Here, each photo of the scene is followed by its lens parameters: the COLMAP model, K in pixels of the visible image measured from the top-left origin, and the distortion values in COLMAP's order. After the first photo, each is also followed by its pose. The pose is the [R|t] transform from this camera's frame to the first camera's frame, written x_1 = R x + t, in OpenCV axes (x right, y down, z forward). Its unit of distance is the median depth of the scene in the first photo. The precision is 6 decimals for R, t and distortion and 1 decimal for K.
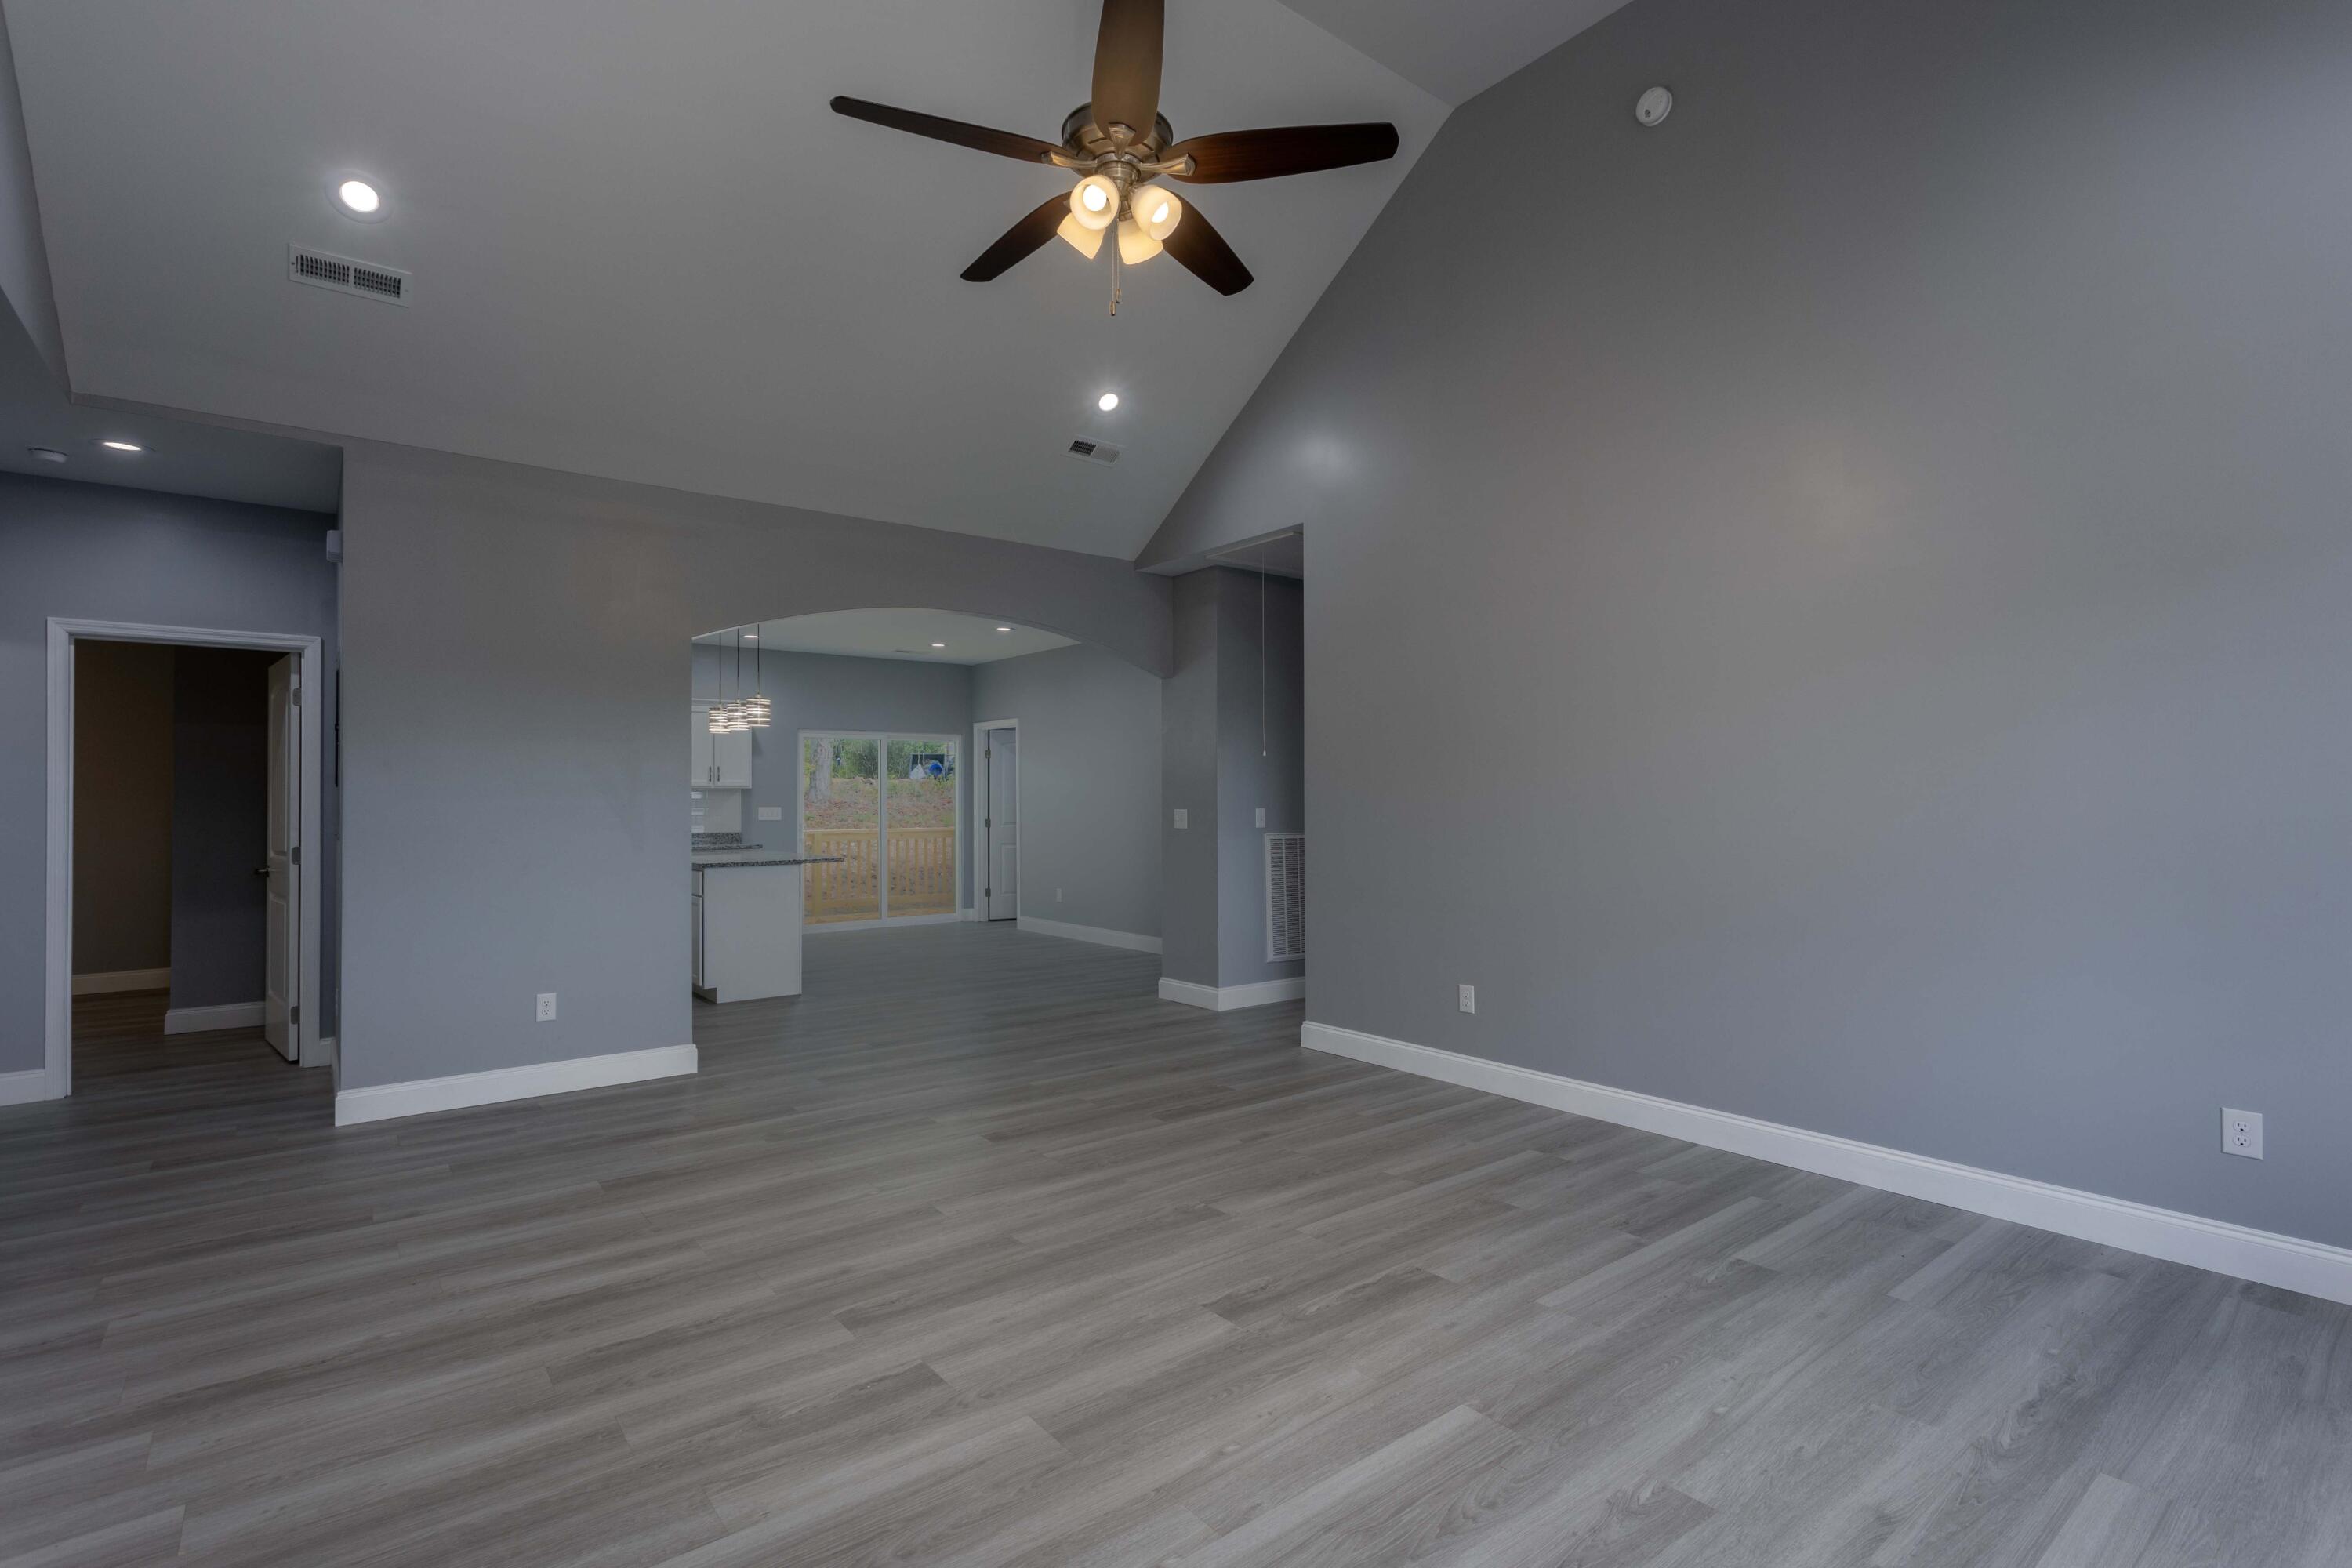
lens RADIAL K [[1101.1, 0, 1176.0], [0, 1101.1, 784.0], [0, 0, 1]] dist [0.004106, -0.000523]
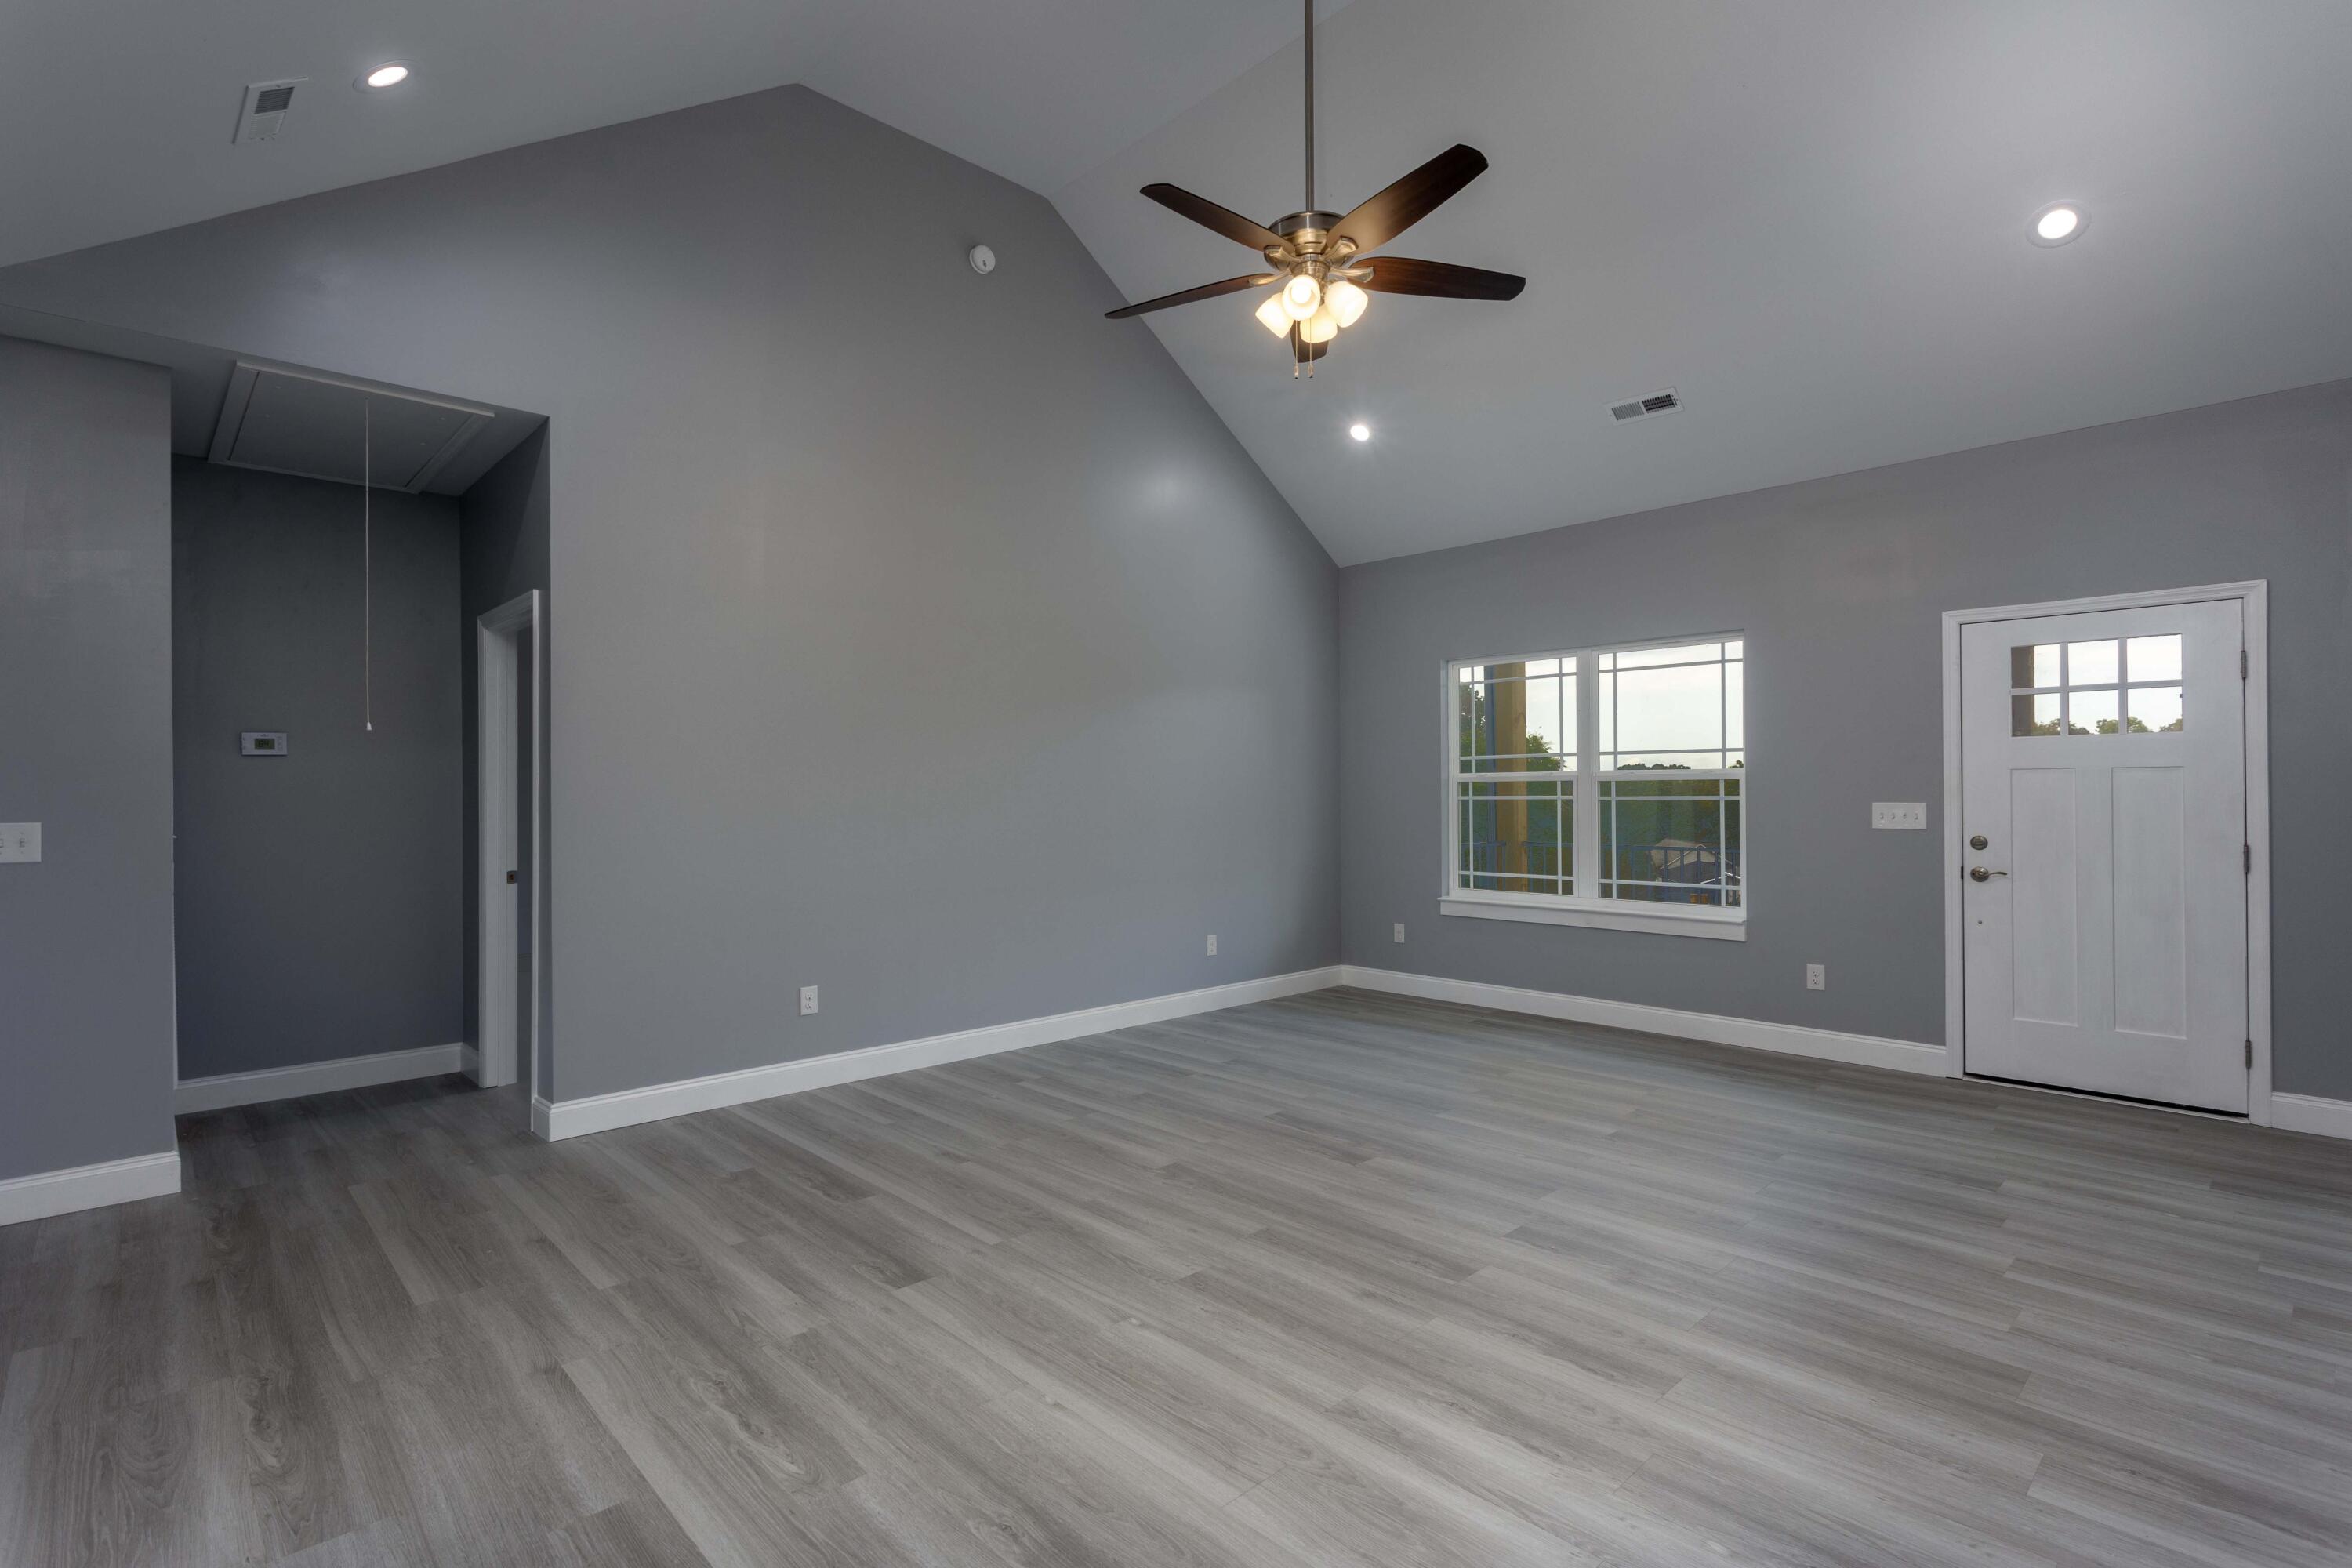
lens RADIAL K [[1111.1, 0, 1177.4], [0, 1111.1, 780.7], [0, 0, 1]] dist [0.002283, 0.001210]
pose [[-0.089494, 0.014578, 0.995881, -1.031564], [-0.007493, 0.999855, -0.015310, 0.016901], [-0.995959, -0.008833, -0.089372, 1.043411]]
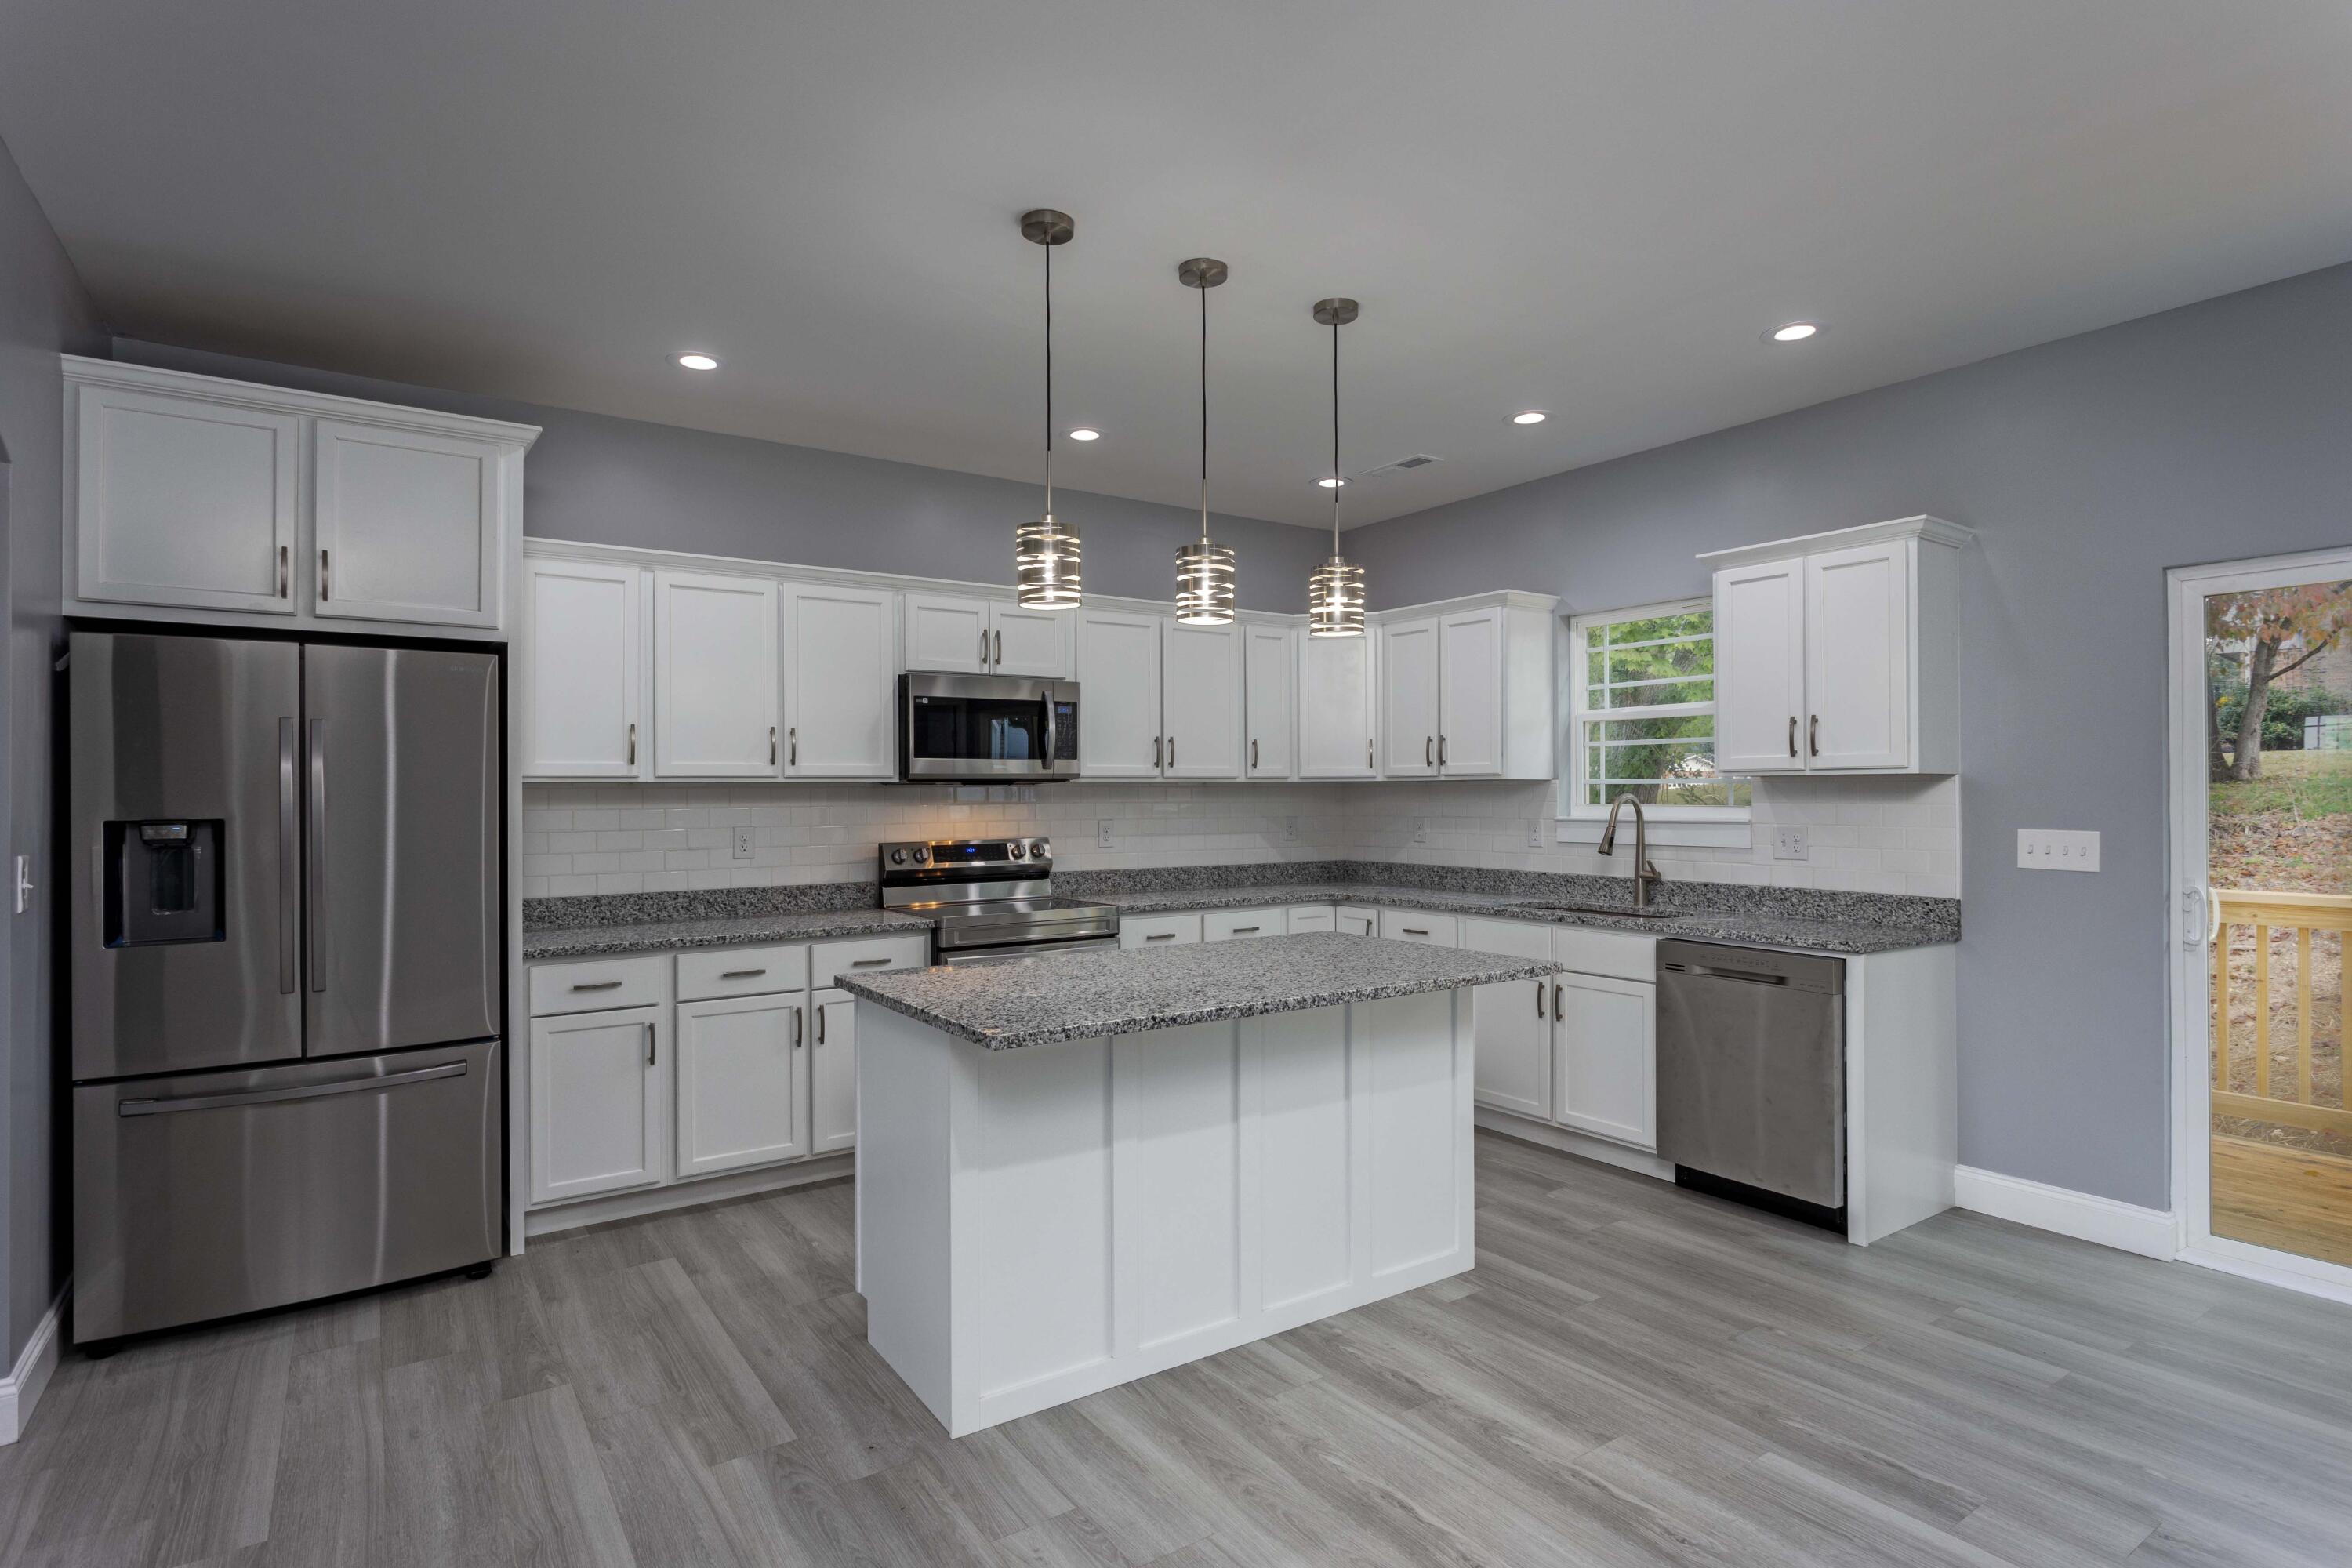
lens RADIAL K [[1191.1, 0, 1176.0], [0, 1191.1, 784.0], [0, 0, 1]] dist [0.002942, -0.000035]
pose [[-0.067075, -0.002819, -0.997744, -0.006820], [0.019063, 0.999810, -0.004107, 0.011839], [0.997566, -0.019295, -0.067009, 2.211357]]
